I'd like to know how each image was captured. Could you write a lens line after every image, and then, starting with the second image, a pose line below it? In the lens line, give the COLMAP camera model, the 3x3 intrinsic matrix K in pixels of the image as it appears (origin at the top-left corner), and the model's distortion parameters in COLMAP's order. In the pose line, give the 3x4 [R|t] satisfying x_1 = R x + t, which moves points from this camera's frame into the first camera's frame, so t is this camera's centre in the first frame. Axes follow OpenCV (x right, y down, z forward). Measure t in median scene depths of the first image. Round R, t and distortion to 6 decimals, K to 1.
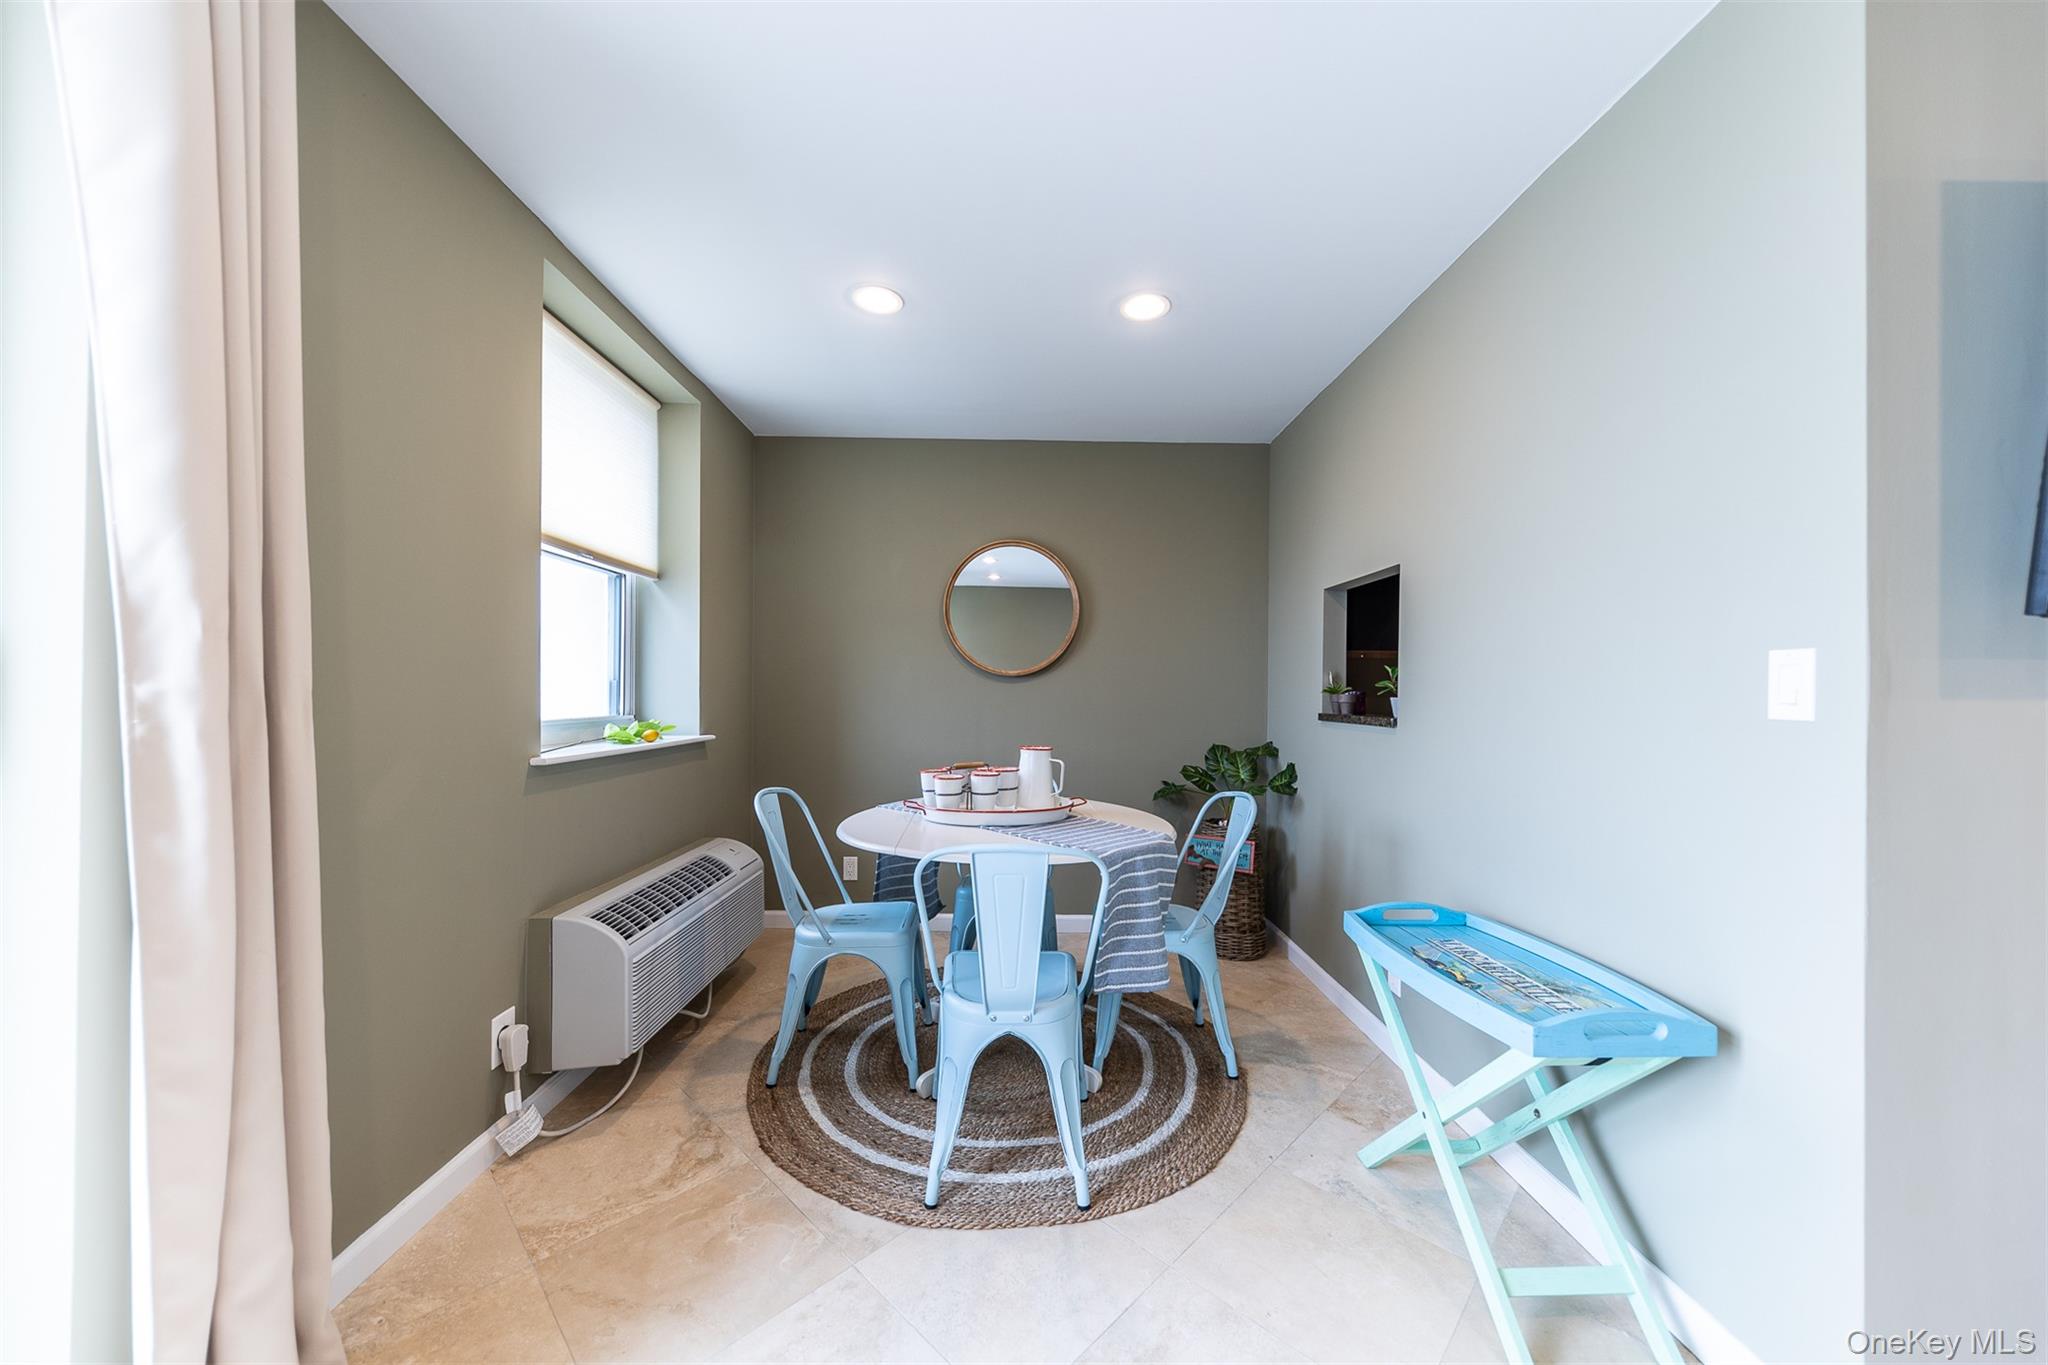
lens RADIAL K [[704.3, 0, 1038.3], [0, 704.3, 690.1], [0, 0, 1]] dist [0.005587, -0.002404]
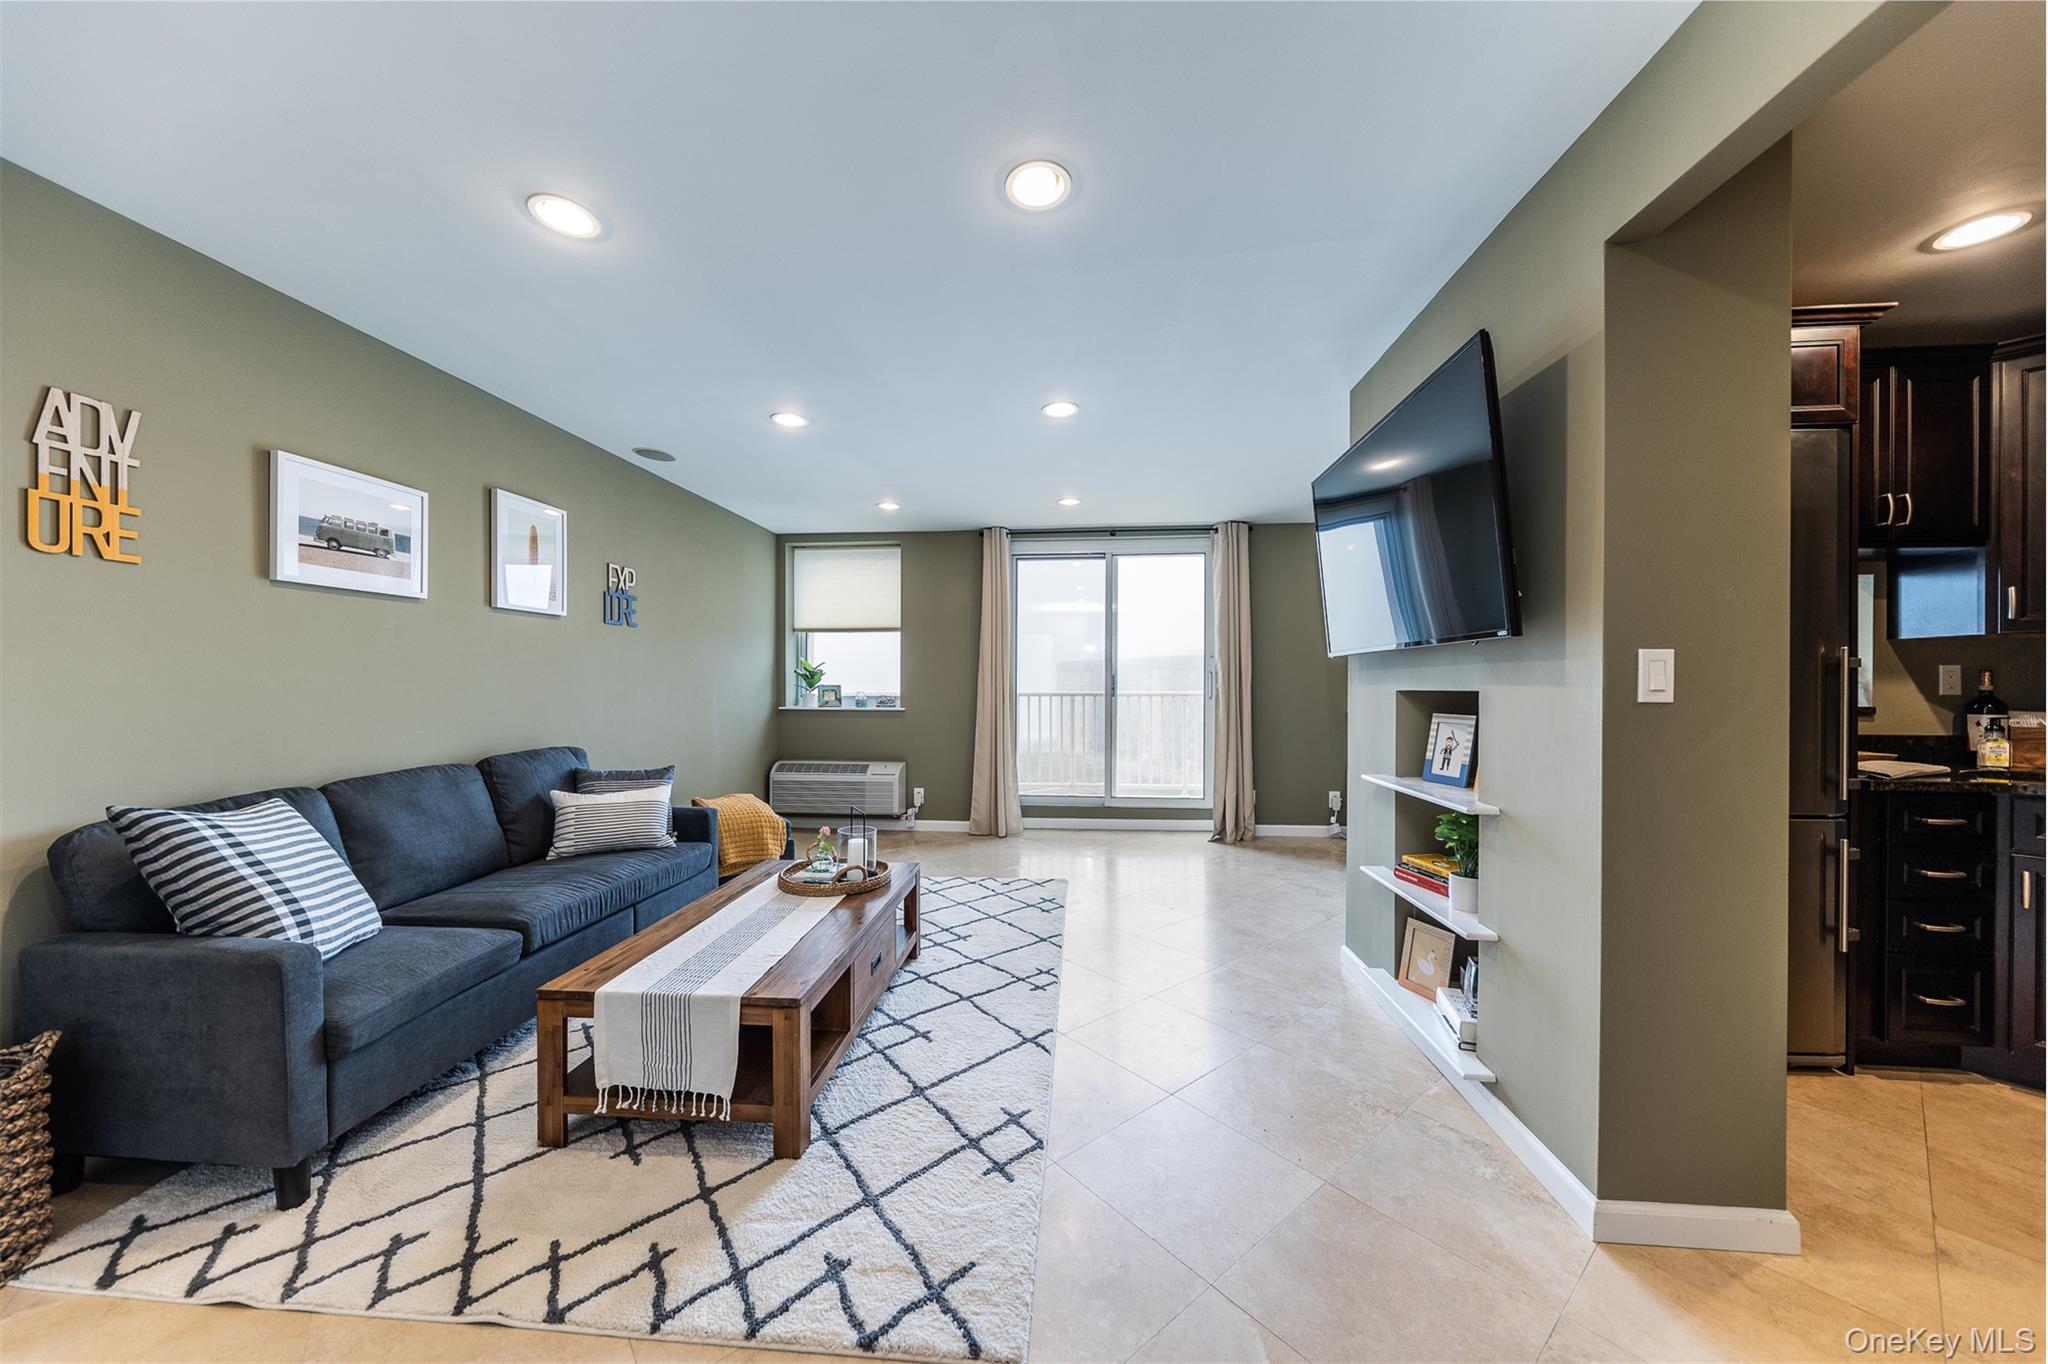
lens RADIAL K [[704.3, 0, 1015.0], [0, 704.3, 690.2], [0, 0, 1]] dist [0.005587, -0.002404]
pose [[-0.123066, 0.000073, -0.992398, 1.980247], [0.000011, 1.000000, 0.000072, 0.015791], [0.992398, -0.000002, -0.123066, 0.009599]]
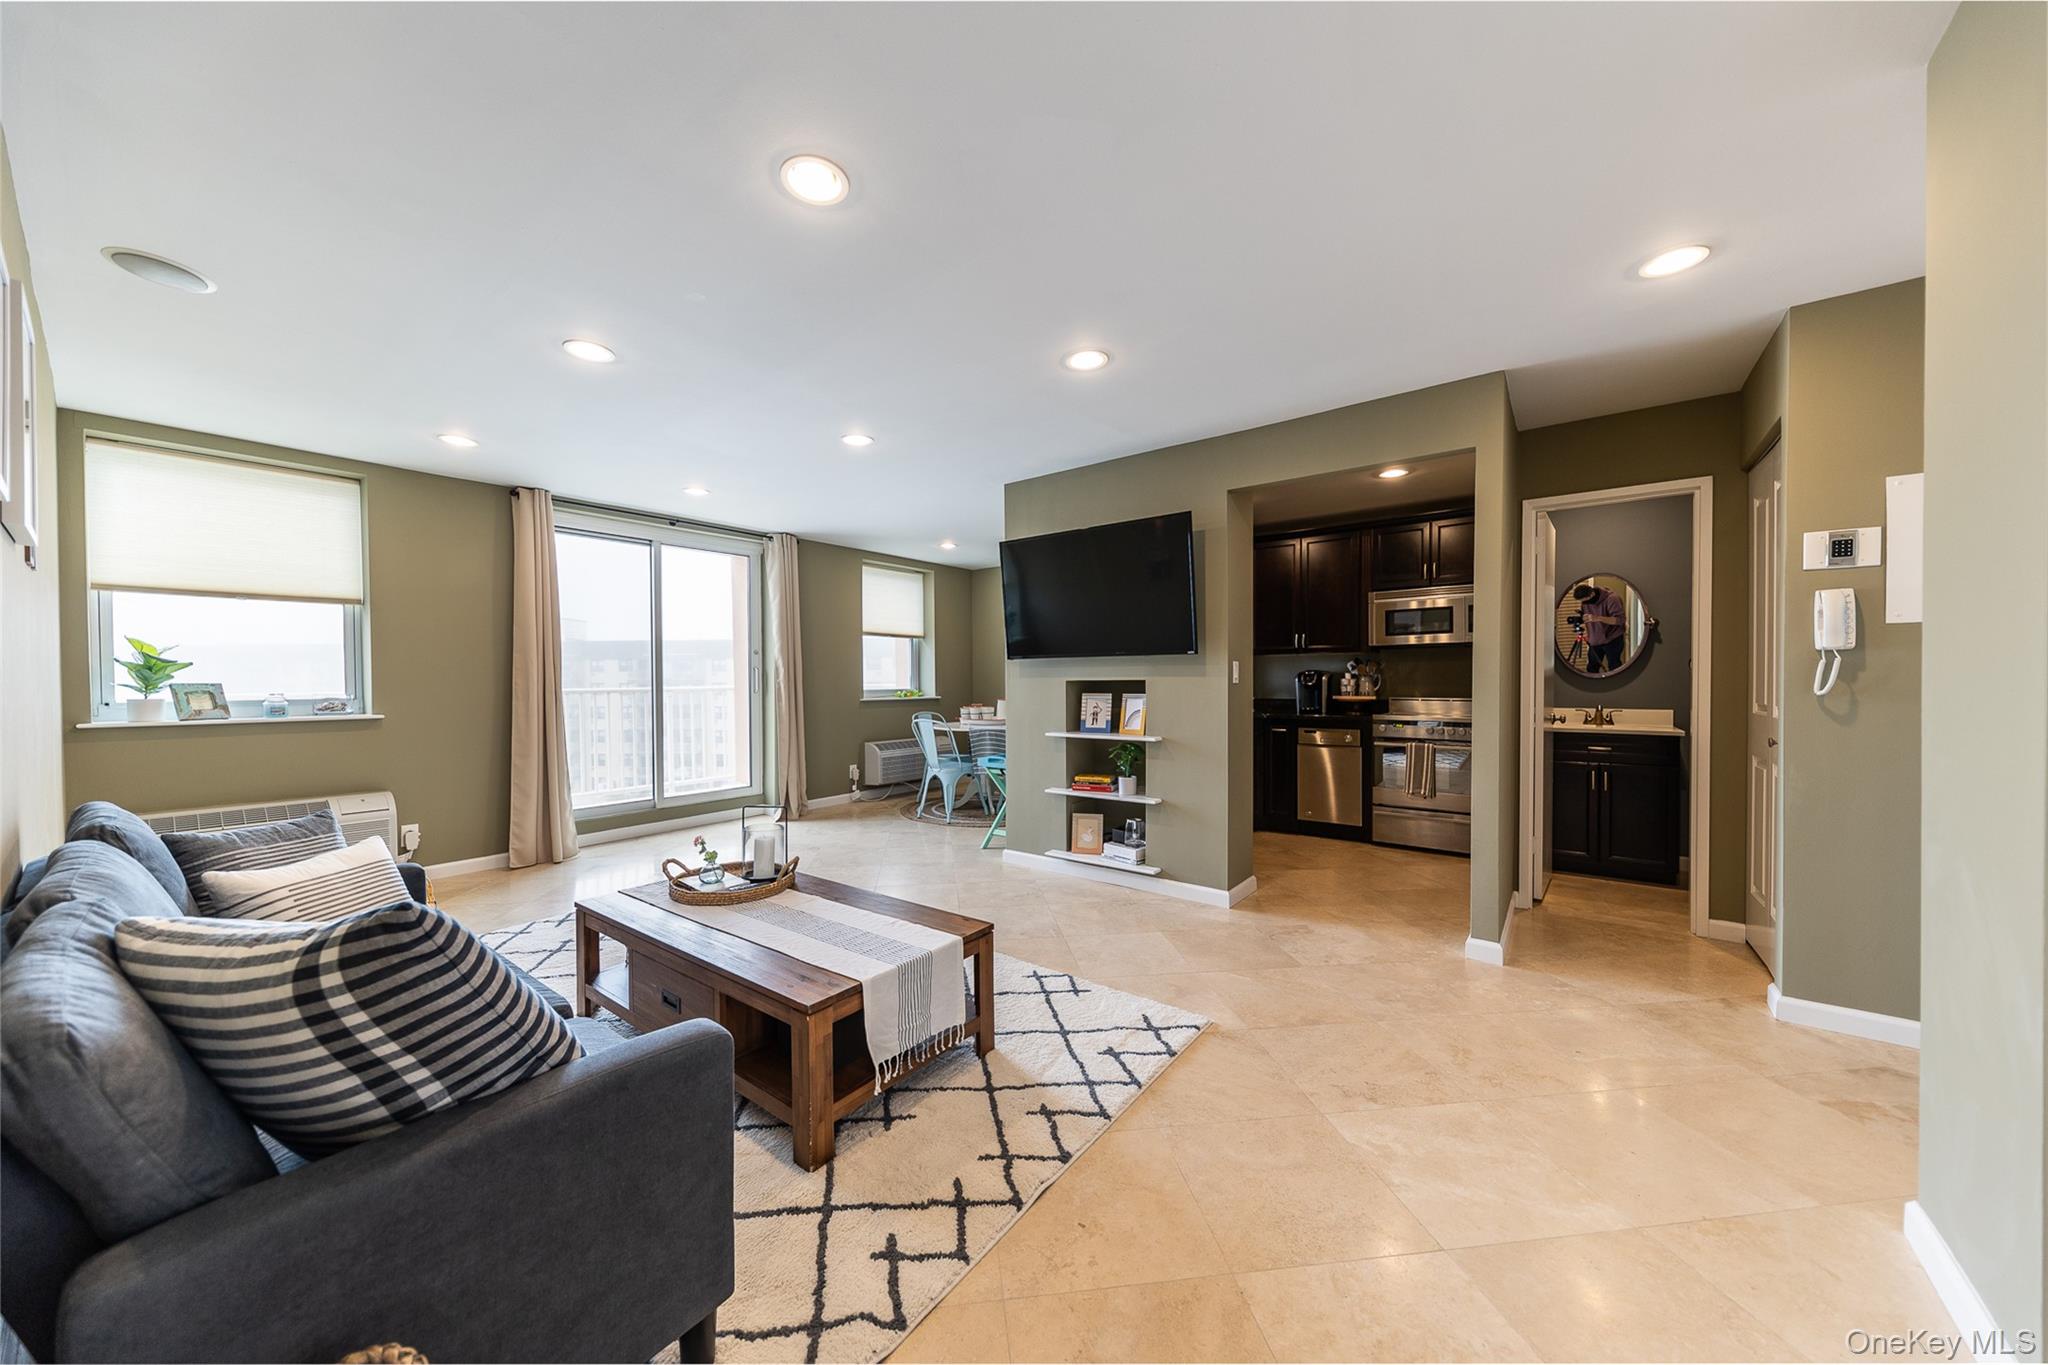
lens RADIAL K [[704.3, 0, 1017.6], [0, 704.3, 687.7], [0, 0, 1]] dist [0.005587, -0.002404]
pose [[0.770387, -0.003897, -0.637565, 1.896504], [0.013192, 0.999865, 0.009829, 0.014912], [0.637441, -0.015983, 0.770334, -1.089321]]
